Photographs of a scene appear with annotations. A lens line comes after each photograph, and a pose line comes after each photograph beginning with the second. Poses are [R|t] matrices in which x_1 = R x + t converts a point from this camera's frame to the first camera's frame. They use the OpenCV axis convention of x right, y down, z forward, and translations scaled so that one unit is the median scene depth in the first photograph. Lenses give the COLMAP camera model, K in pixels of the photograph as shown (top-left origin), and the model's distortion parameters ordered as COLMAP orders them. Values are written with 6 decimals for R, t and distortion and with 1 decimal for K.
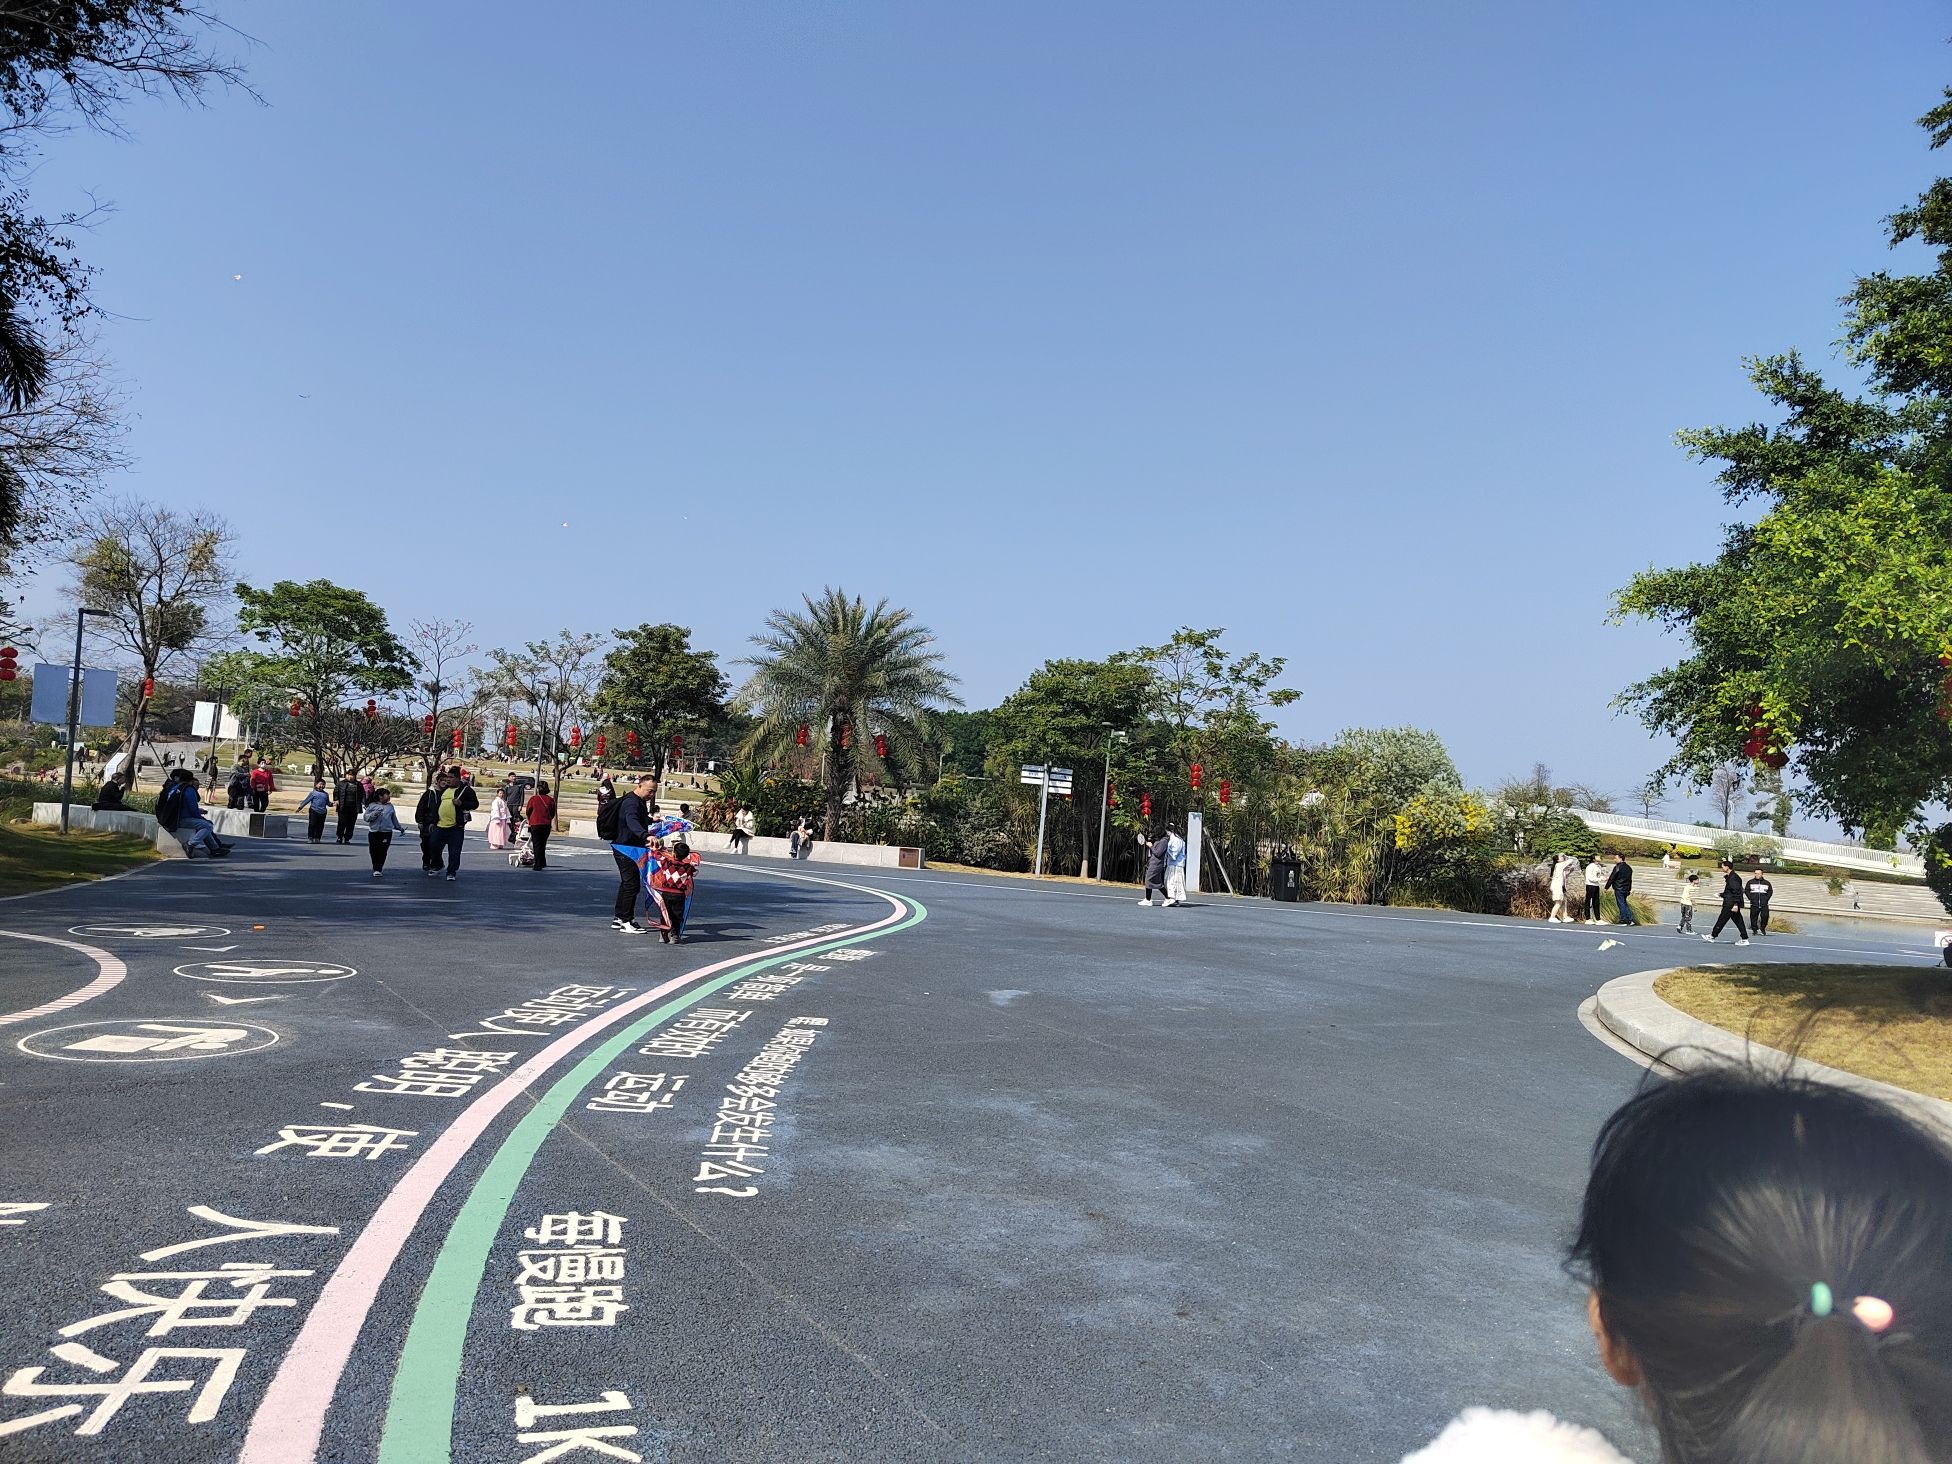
lens RADIAL K [[1327.2, 0, 976.0], [0, 1327.2, 732.0], [0, 0, 1]] dist [0.002658, 0.002291]
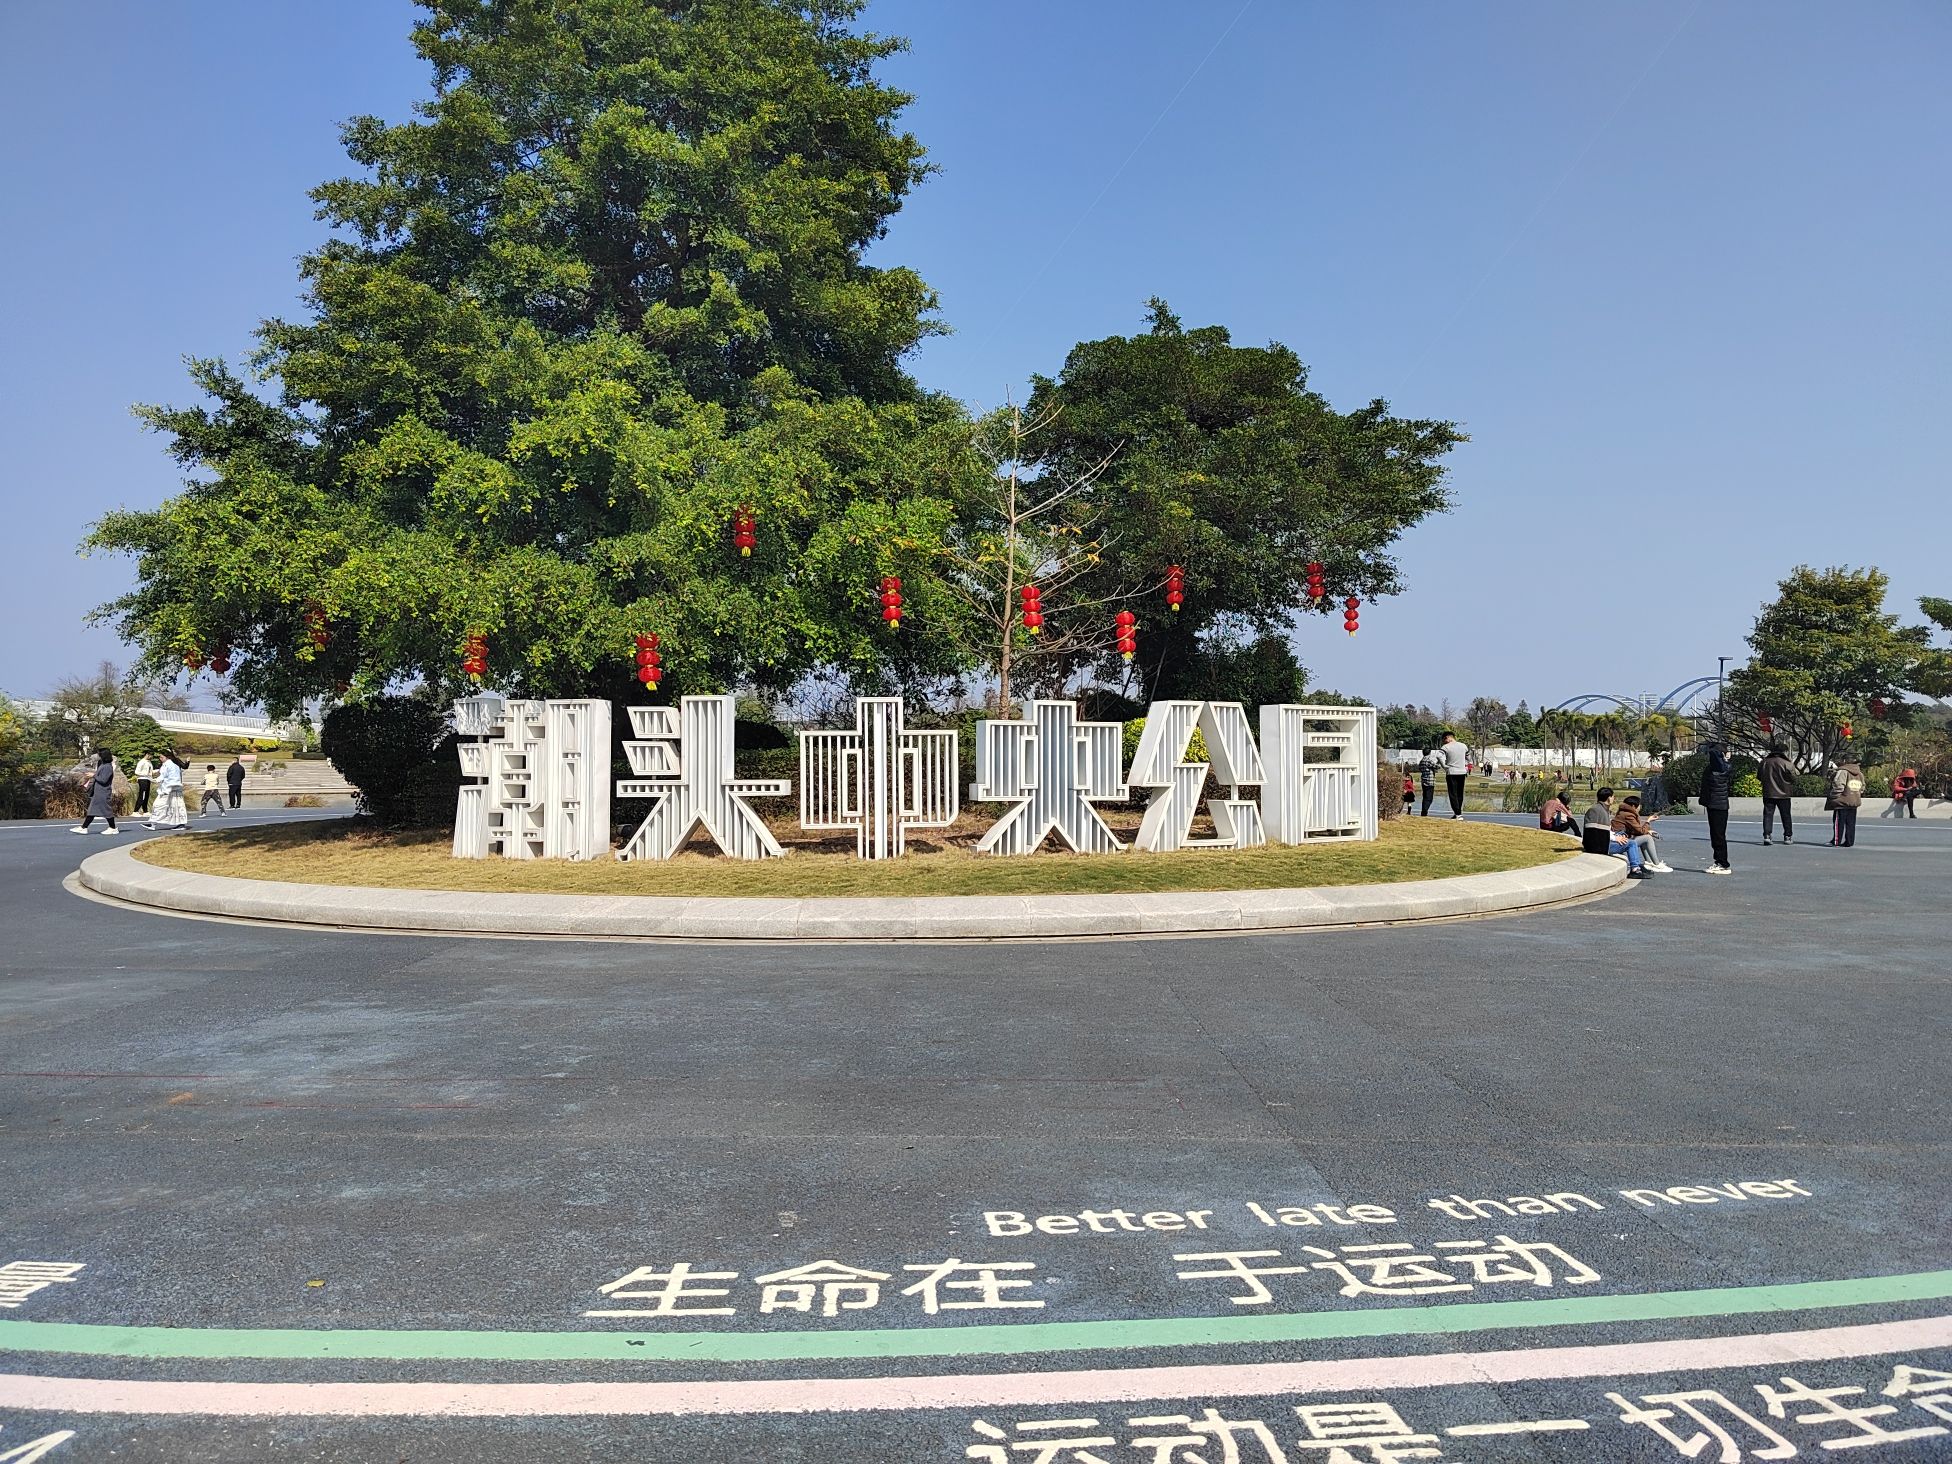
lens RADIAL K [[1327.2, 0, 976.0], [0, 1327.2, 732.0], [0, 0, 1]] dist [0.002658, 0.002291]
pose [[0.560560, -0.056211, 0.826204, -0.075807], [-0.009339, 0.997201, 0.074181, -0.020013], [-0.828061, -0.049299, 0.558467, -0.366868]]
